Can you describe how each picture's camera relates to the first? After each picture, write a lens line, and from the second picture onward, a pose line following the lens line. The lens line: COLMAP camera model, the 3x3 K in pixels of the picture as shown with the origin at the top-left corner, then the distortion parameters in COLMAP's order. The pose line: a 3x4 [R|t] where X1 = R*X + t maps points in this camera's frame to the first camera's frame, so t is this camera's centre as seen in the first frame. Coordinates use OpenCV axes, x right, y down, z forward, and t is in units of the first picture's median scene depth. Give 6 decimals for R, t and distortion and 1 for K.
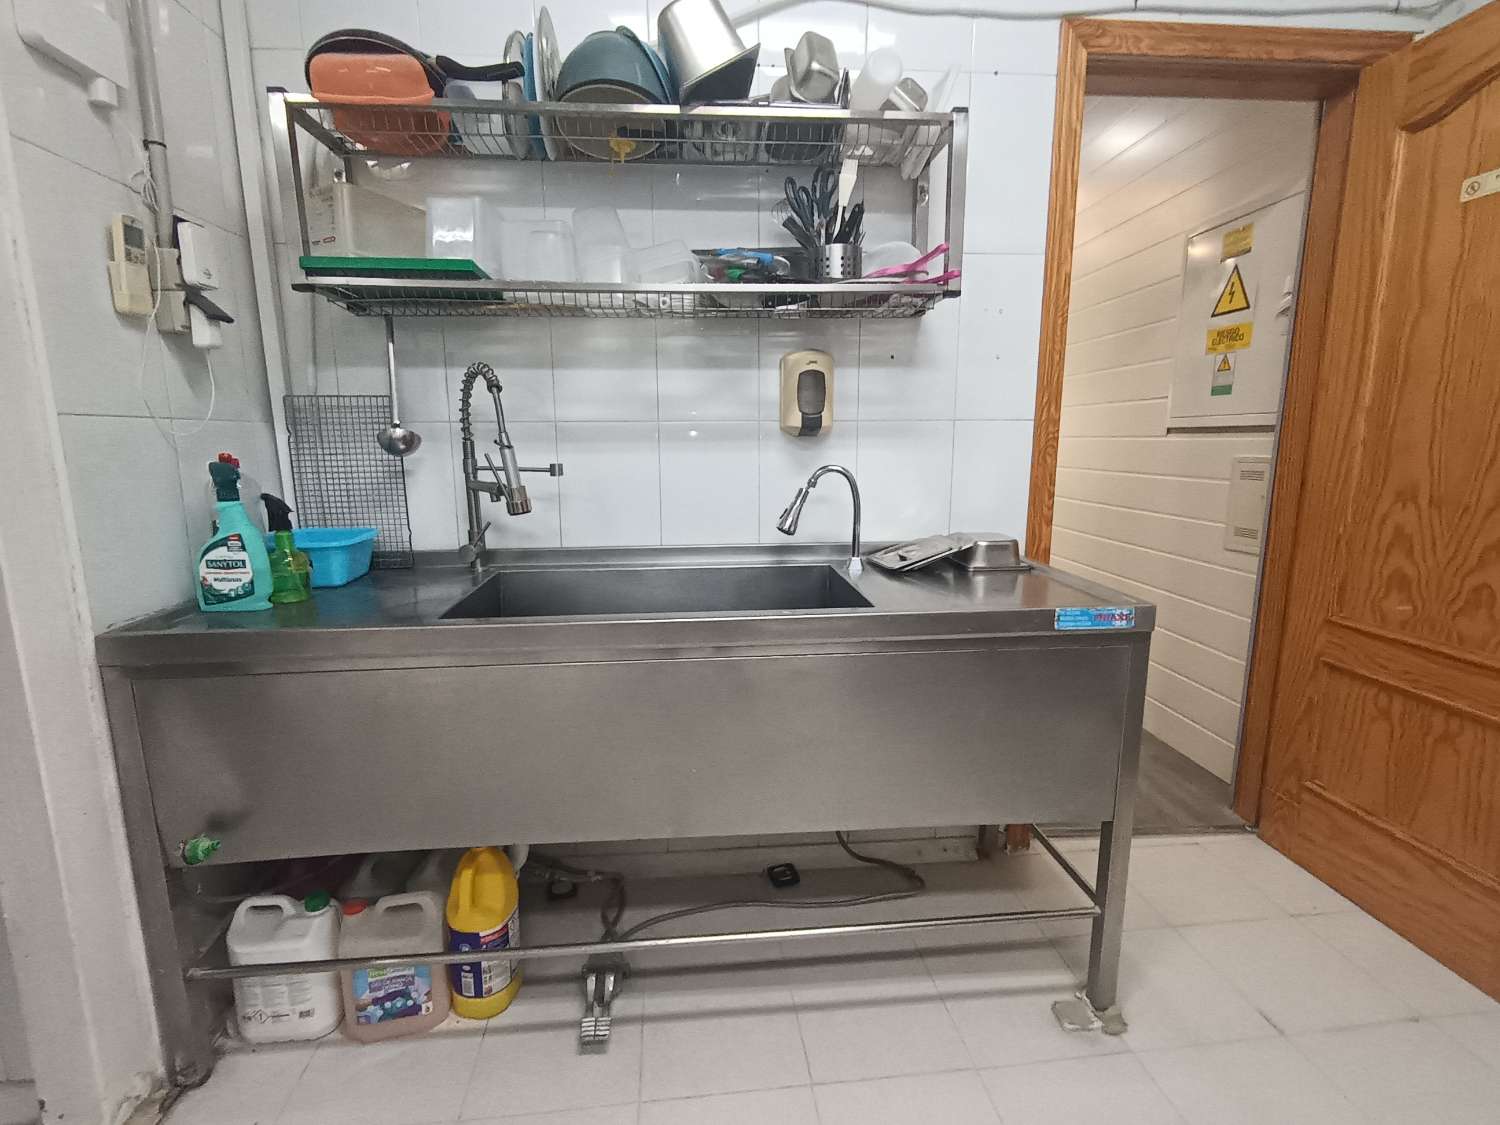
lens RADIAL K [[709.5, 0, 743.1], [0, 709.5, 563.4], [0, 0, 1]] dist [0.009069, -0.004084]
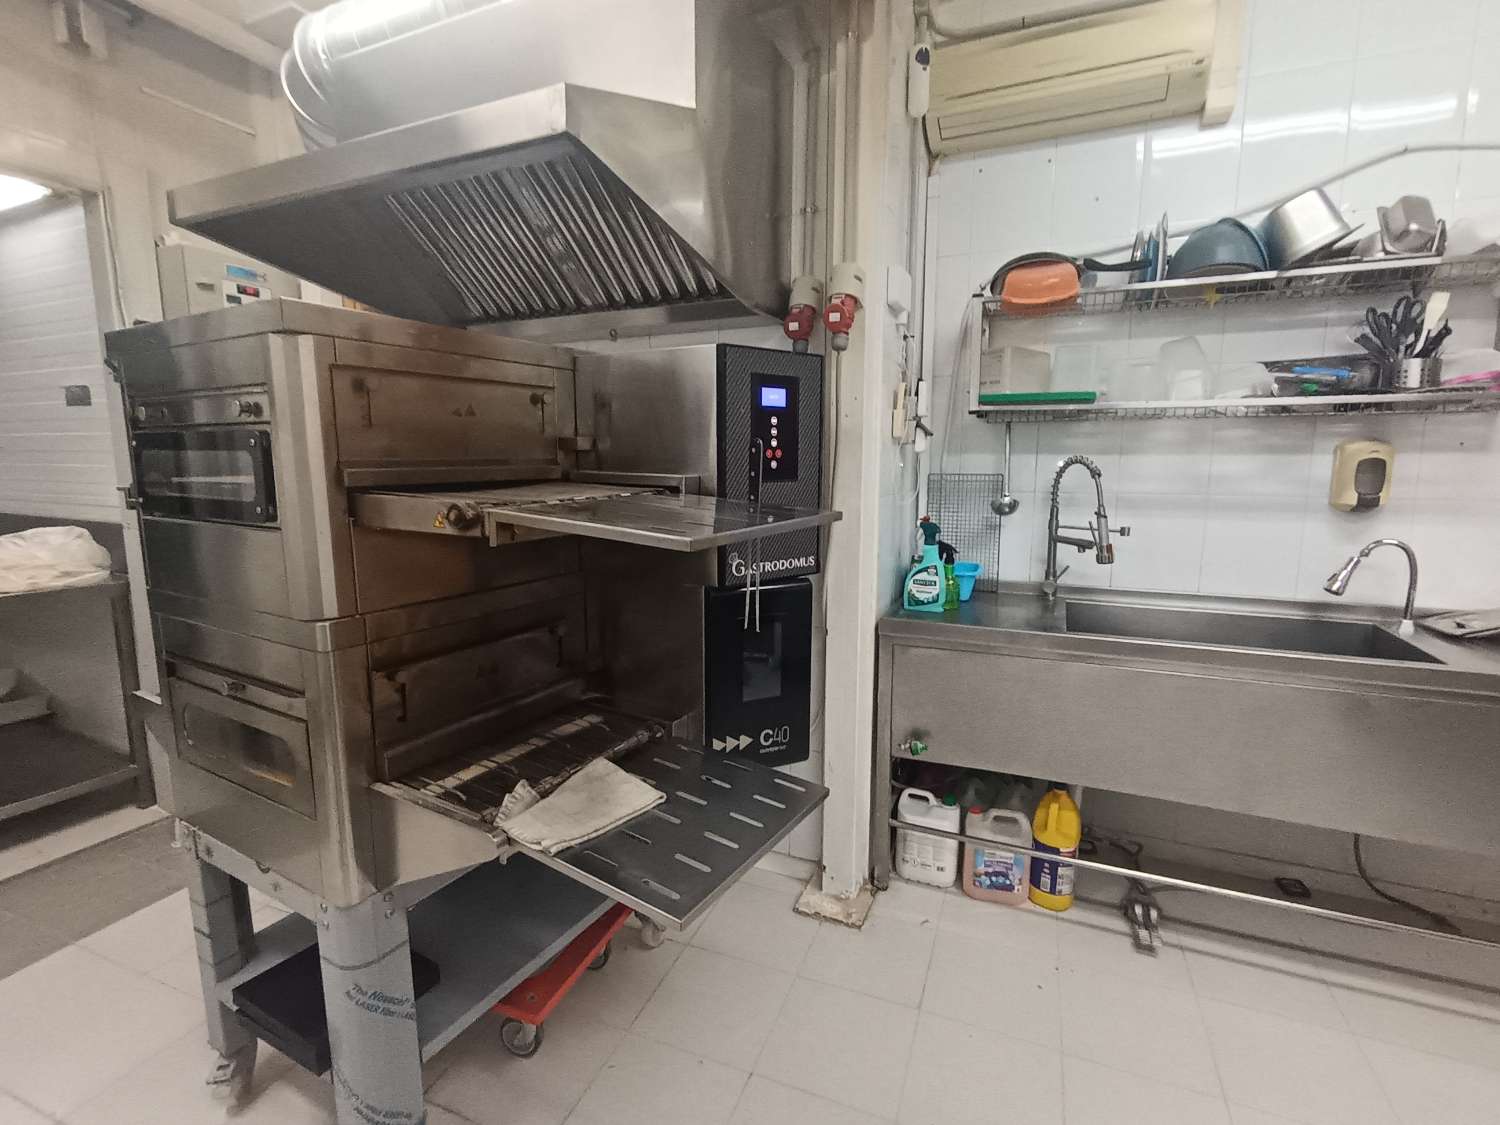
lens RADIAL K [[709.5, 0, 749.8], [0, 709.5, 561.4], [0, 0, 1]] dist [0.009069, -0.004084]
pose [[0.880733, 0.074756, -0.467676, -0.253622], [-0.089248, 0.995970, -0.008872, 0.002302], [0.465128, 0.049553, 0.883855, -0.532535]]
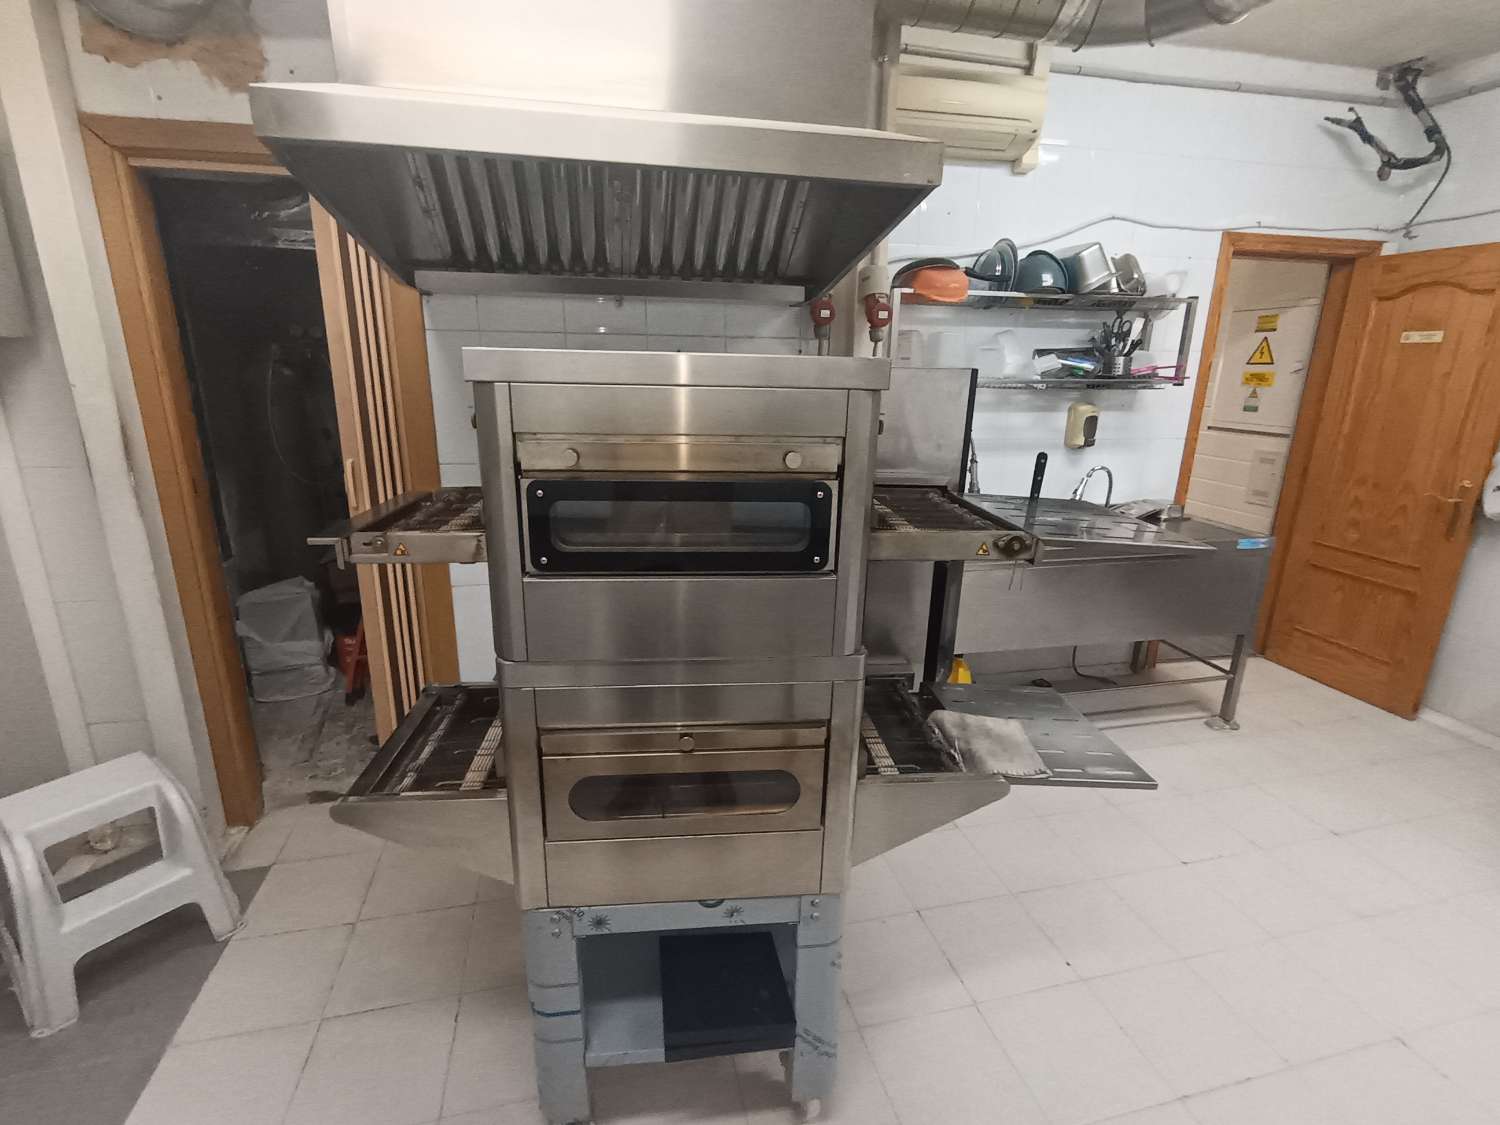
lens RADIAL K [[709.5, 0, 744.2], [0, 709.5, 561.2], [0, 0, 1]] dist [0.009069, -0.004084]
pose [[0.991126, -0.017302, 0.131797, -1.108699], [0.004463, 0.995265, 0.097092, -0.073778], [-0.132853, -0.095642, 0.986510, -0.811428]]
